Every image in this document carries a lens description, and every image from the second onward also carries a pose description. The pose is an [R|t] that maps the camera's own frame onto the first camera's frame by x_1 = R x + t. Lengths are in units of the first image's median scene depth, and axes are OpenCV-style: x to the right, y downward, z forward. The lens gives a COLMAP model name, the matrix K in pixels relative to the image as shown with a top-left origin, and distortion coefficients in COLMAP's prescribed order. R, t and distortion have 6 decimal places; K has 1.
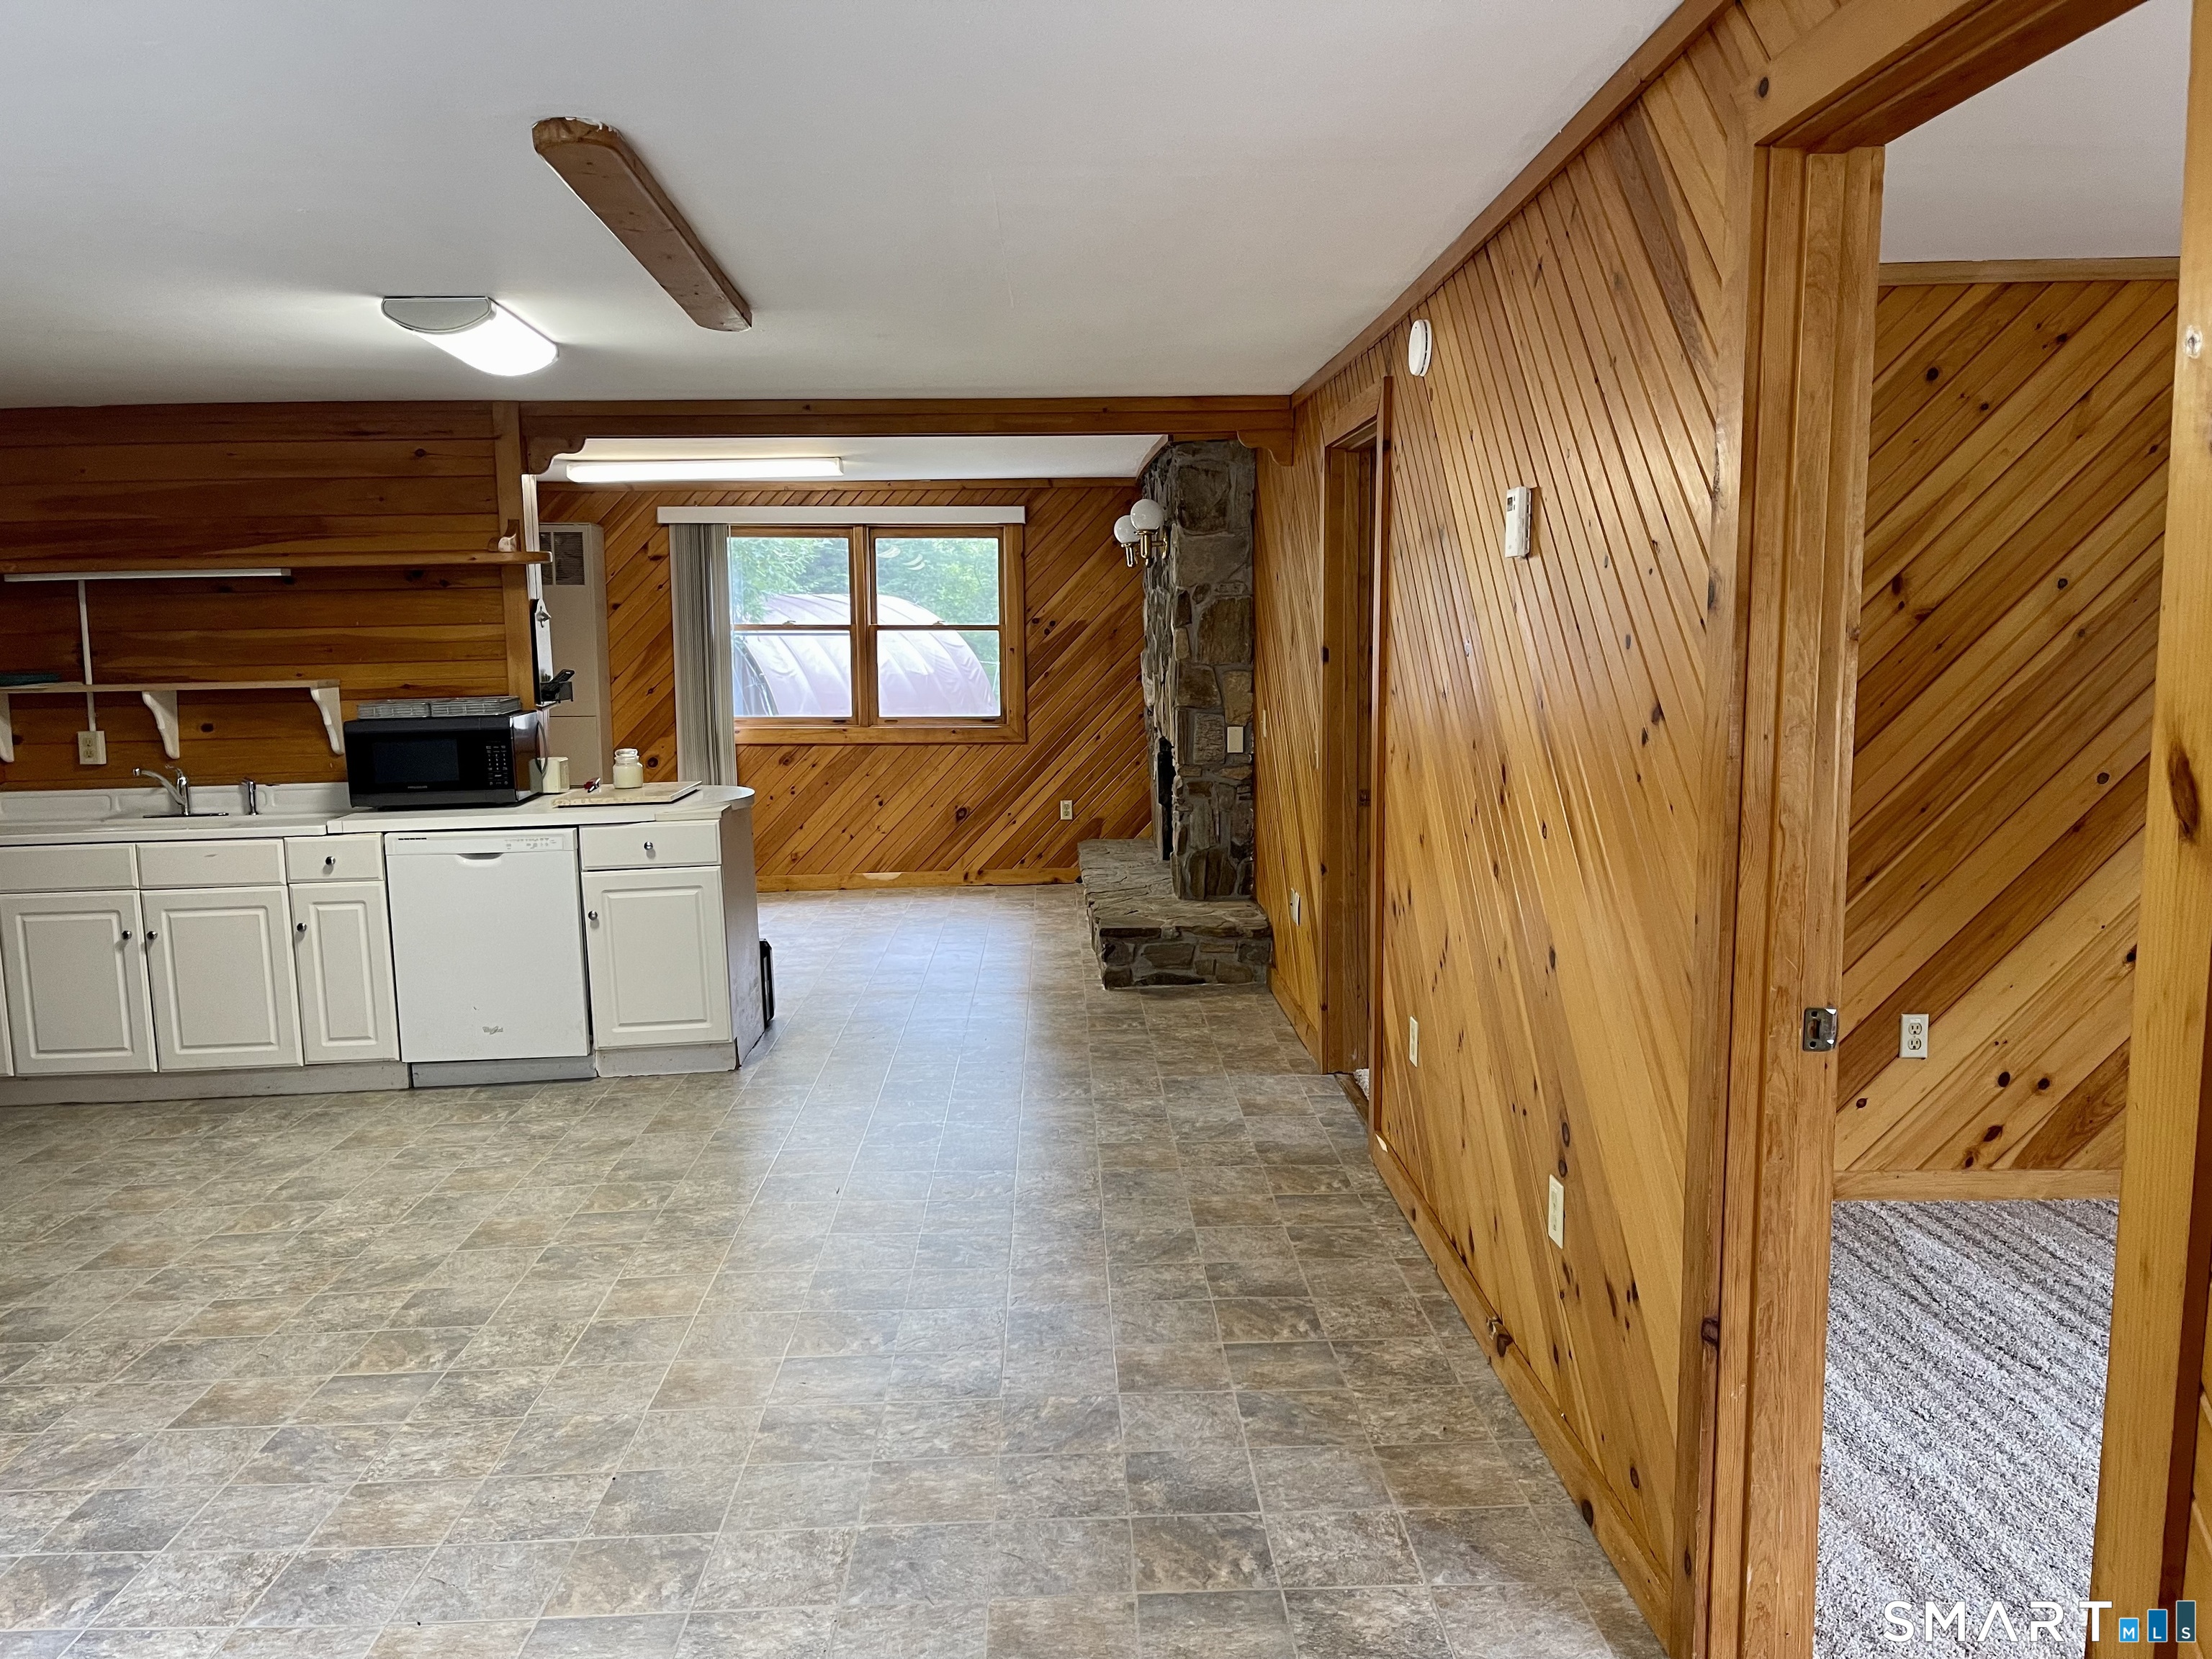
lens RADIAL K [[1684.2, 0, 1122.6], [0, 1684.2, 819.4], [0, 0, 1]] dist [0.074763, -0.086292]
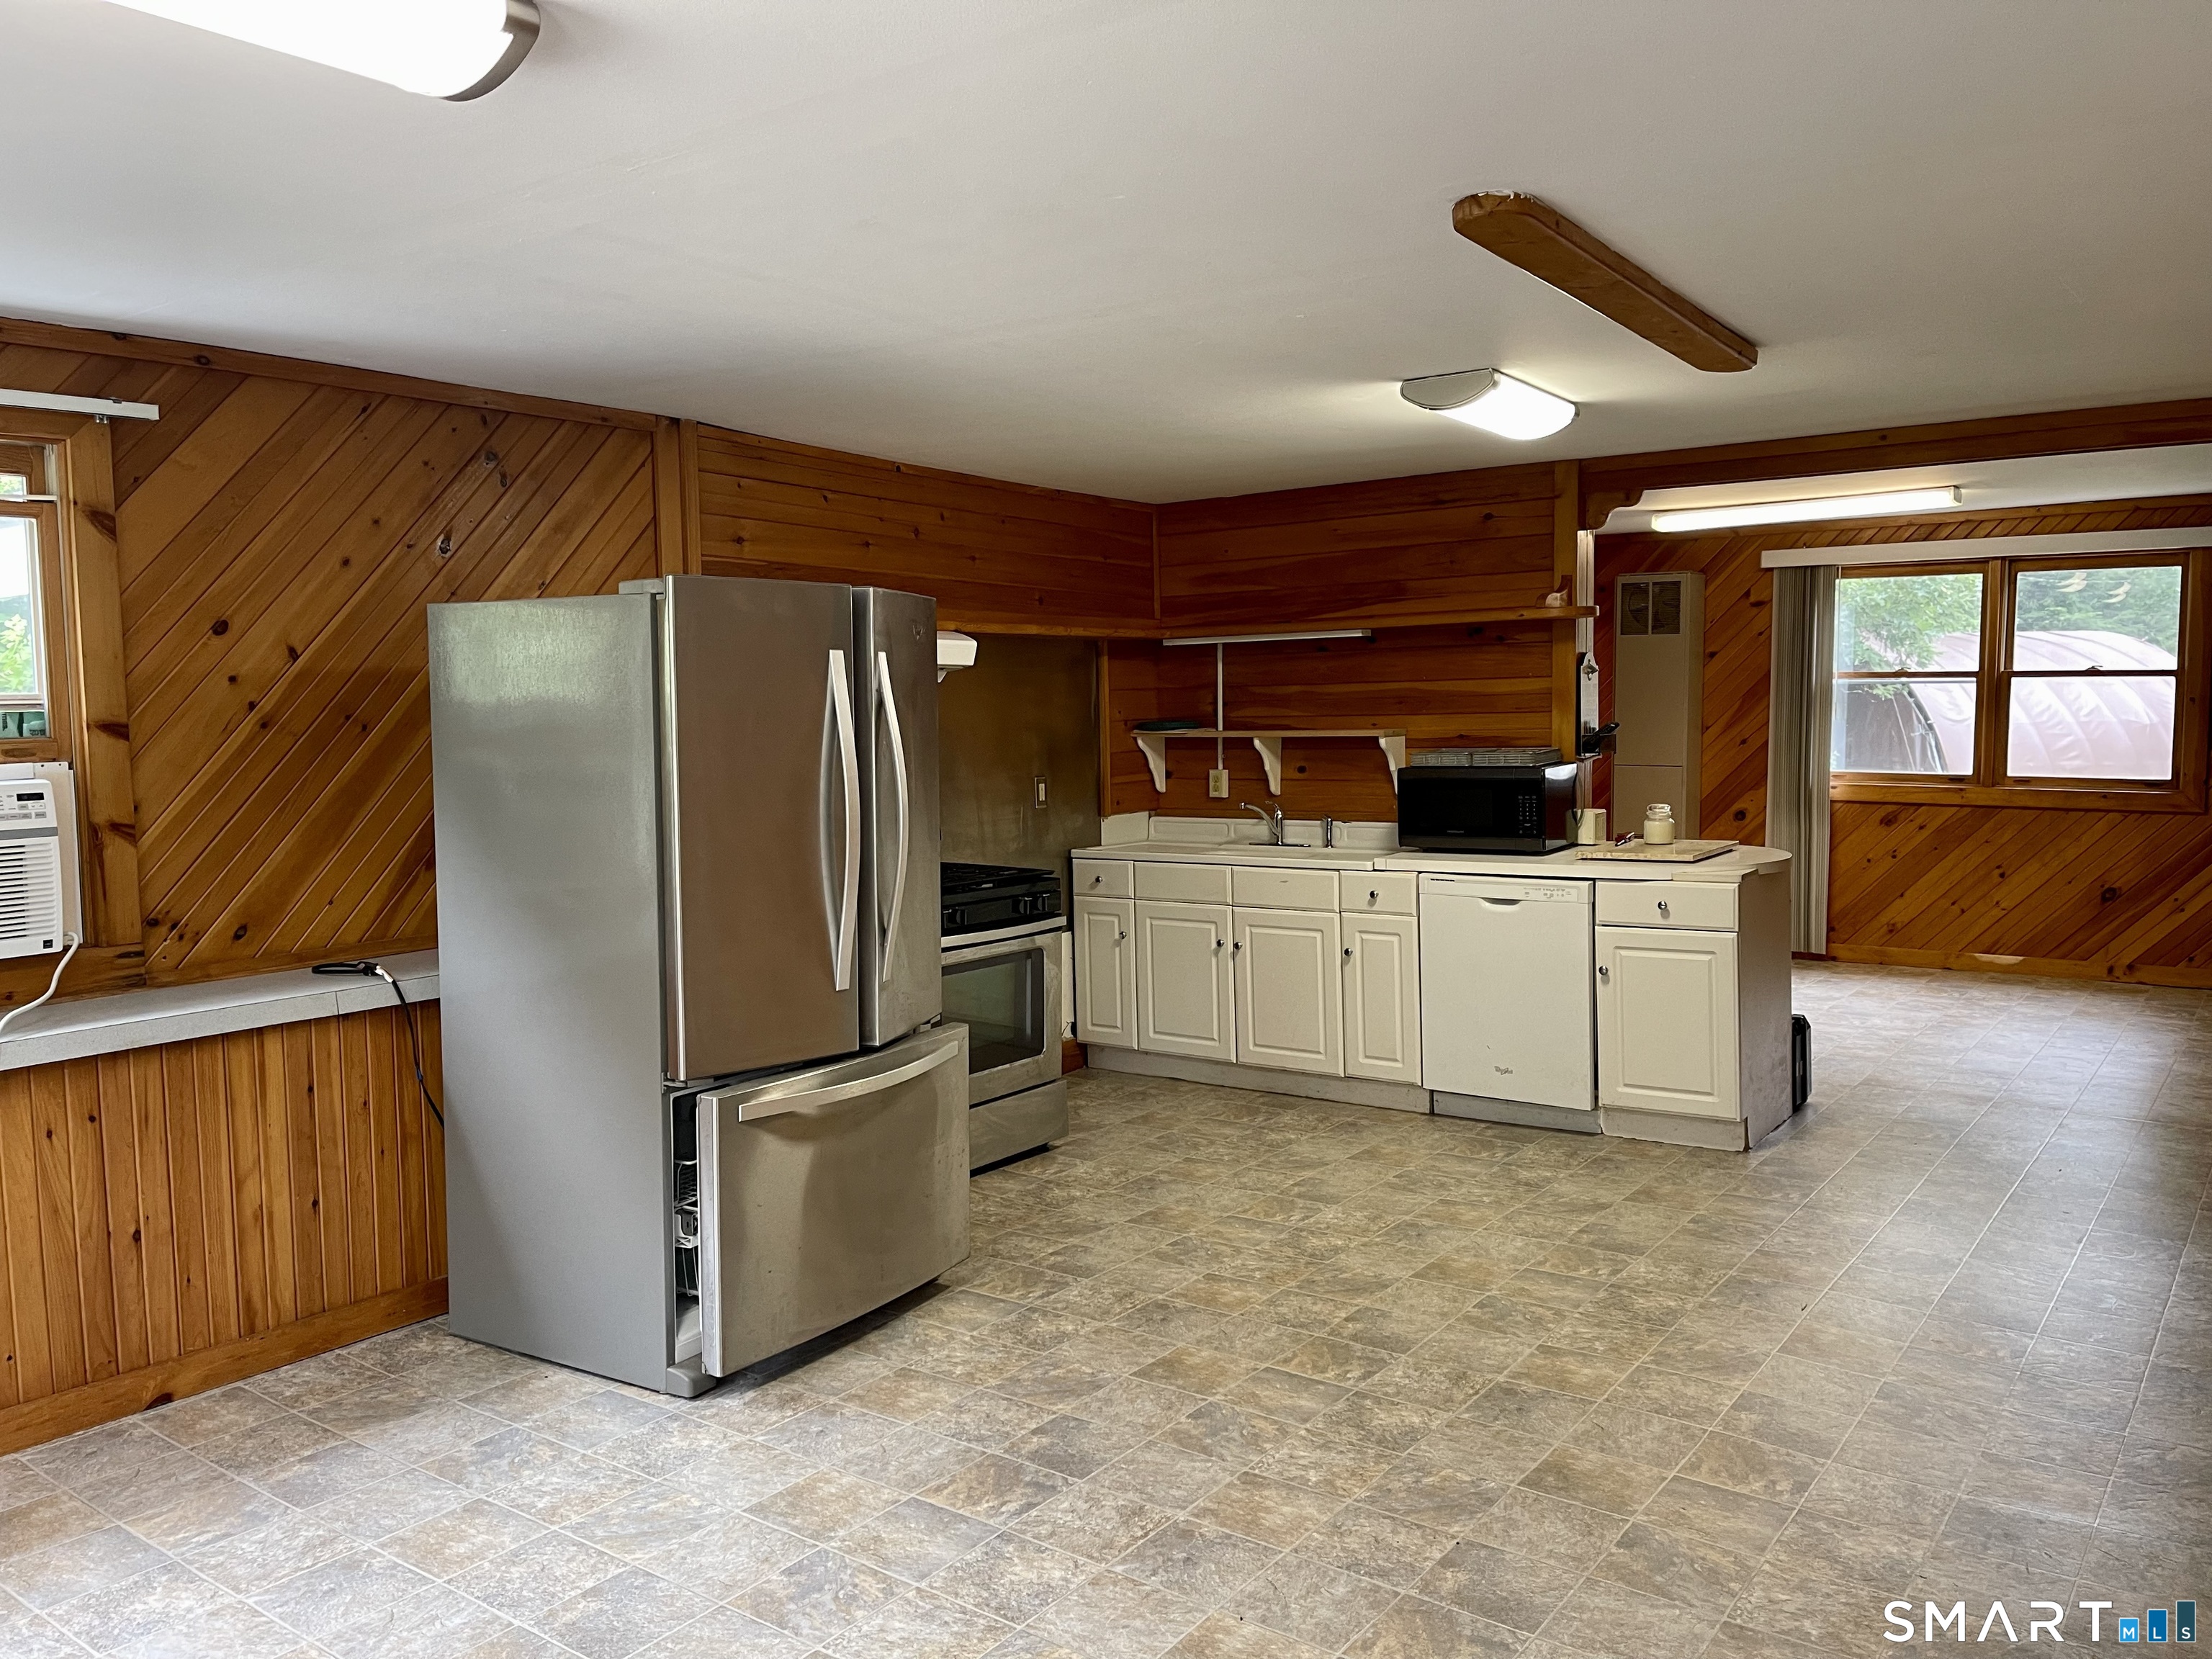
lens RADIAL K [[1684.2, 0, 1121.6], [0, 1684.2, 822.3], [0, 0, 1]] dist [0.074763, -0.086292]
pose [[0.782719, 0.052634, -0.620145, 0.102533], [-0.066891, 0.997760, 0.000258, -0.014946], [0.618770, 0.041280, 0.784487, 0.057188]]
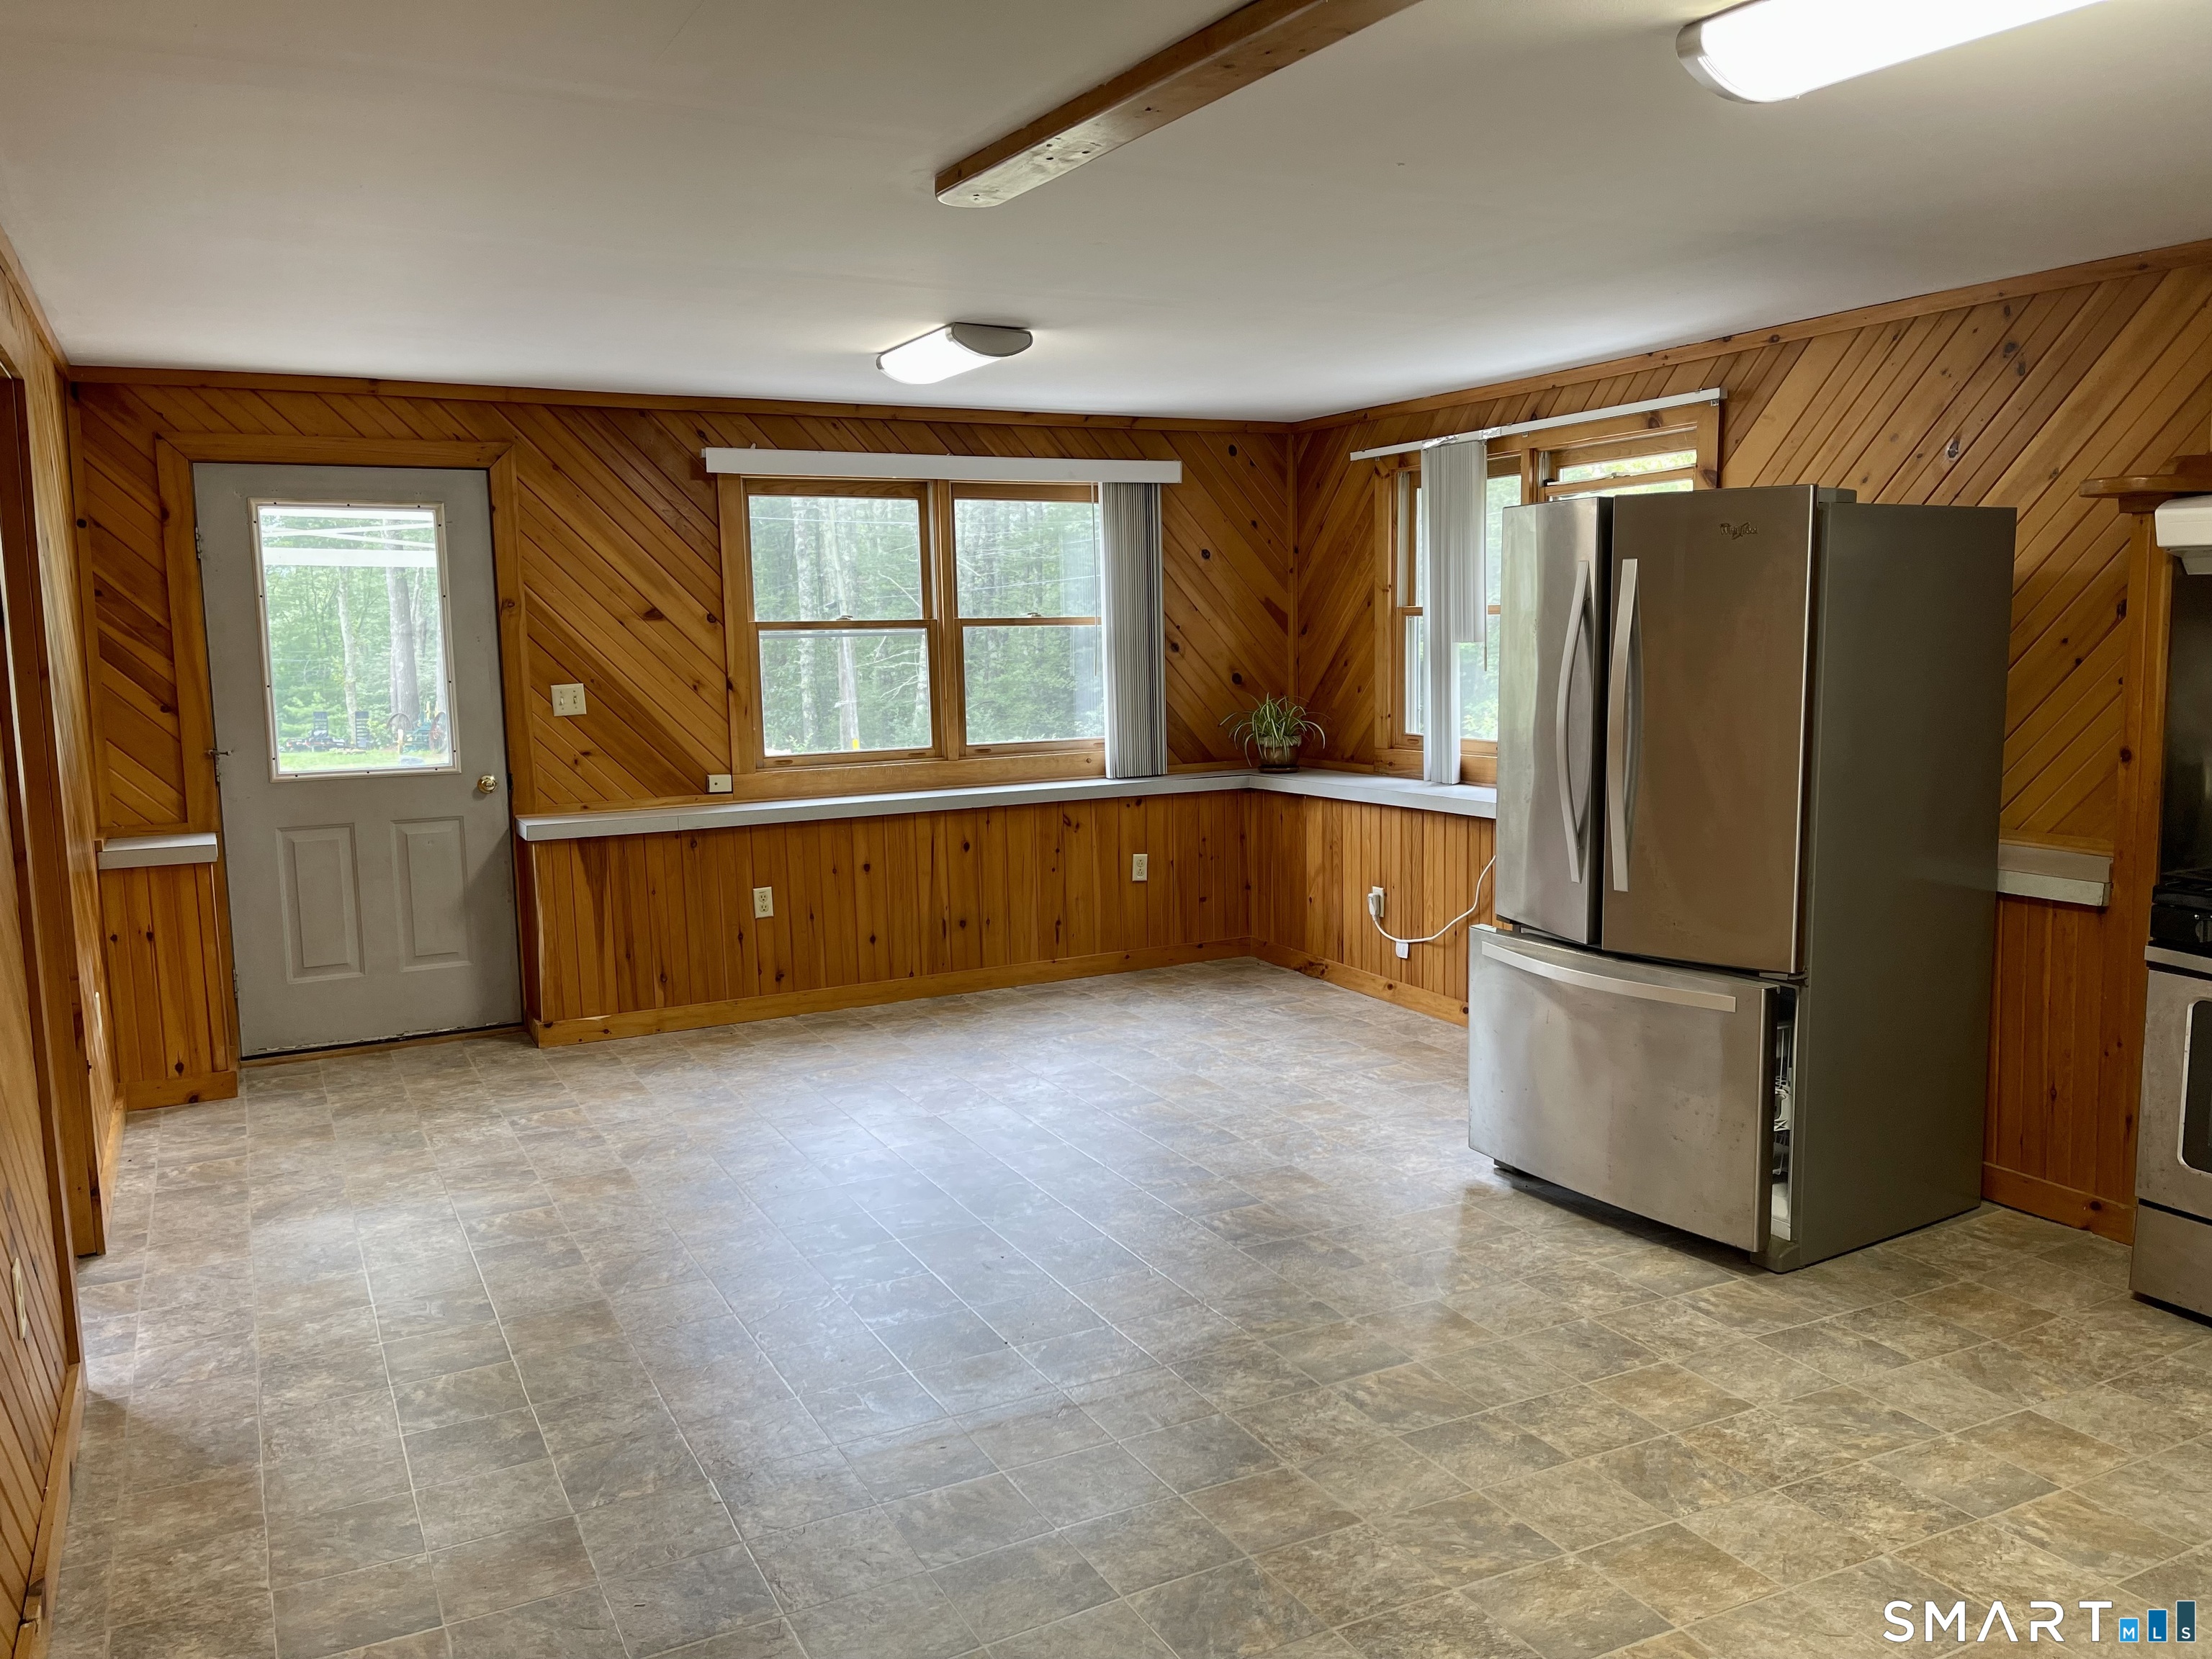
lens RADIAL K [[1684.2, 0, 1129.2], [0, 1684.2, 802.9], [0, 0, 1]] dist [0.074763, -0.086292]
pose [[-0.902495, 0.071237, -0.424769, 0.066468], [-0.021107, 0.977727, 0.208818, -0.156298], [0.430183, 0.197423, -0.880890, 1.417674]]
